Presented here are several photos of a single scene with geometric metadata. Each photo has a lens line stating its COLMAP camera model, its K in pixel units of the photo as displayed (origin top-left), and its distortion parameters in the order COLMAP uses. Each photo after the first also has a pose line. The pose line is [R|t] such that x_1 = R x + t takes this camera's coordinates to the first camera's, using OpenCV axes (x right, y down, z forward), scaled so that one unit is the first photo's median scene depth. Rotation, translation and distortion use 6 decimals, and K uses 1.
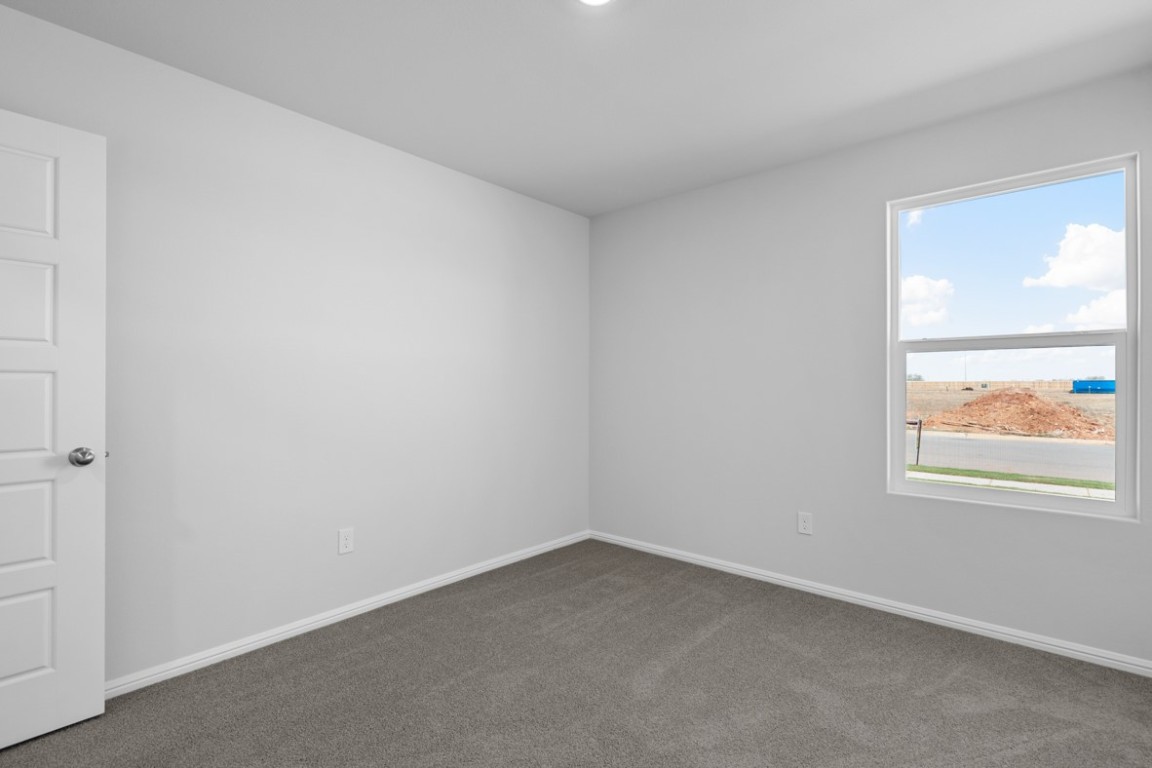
lens RADIAL K [[525.0, 0, 576.9], [0, 525.0, 383.0], [0, 0, 1]] dist [-0.007837, 0.001934]
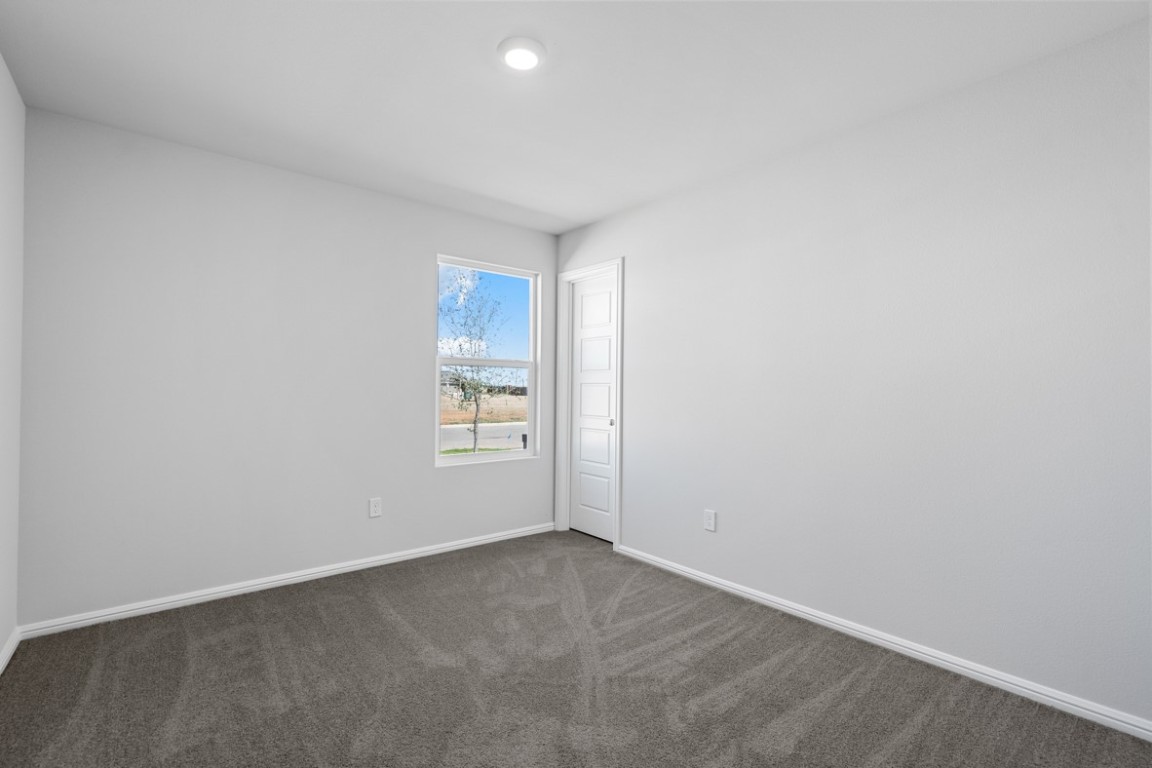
lens RADIAL K [[525.0, 0, 579.2], [0, 525.0, 385.8], [0, 0, 1]] dist [-0.007837, 0.001934]
pose [[0.152933, 0.009732, 0.988189, -0.683059], [-0.011906, 0.999897, -0.008005, 0.004640], [-0.988165, -0.010542, 0.153033, 0.411359]]
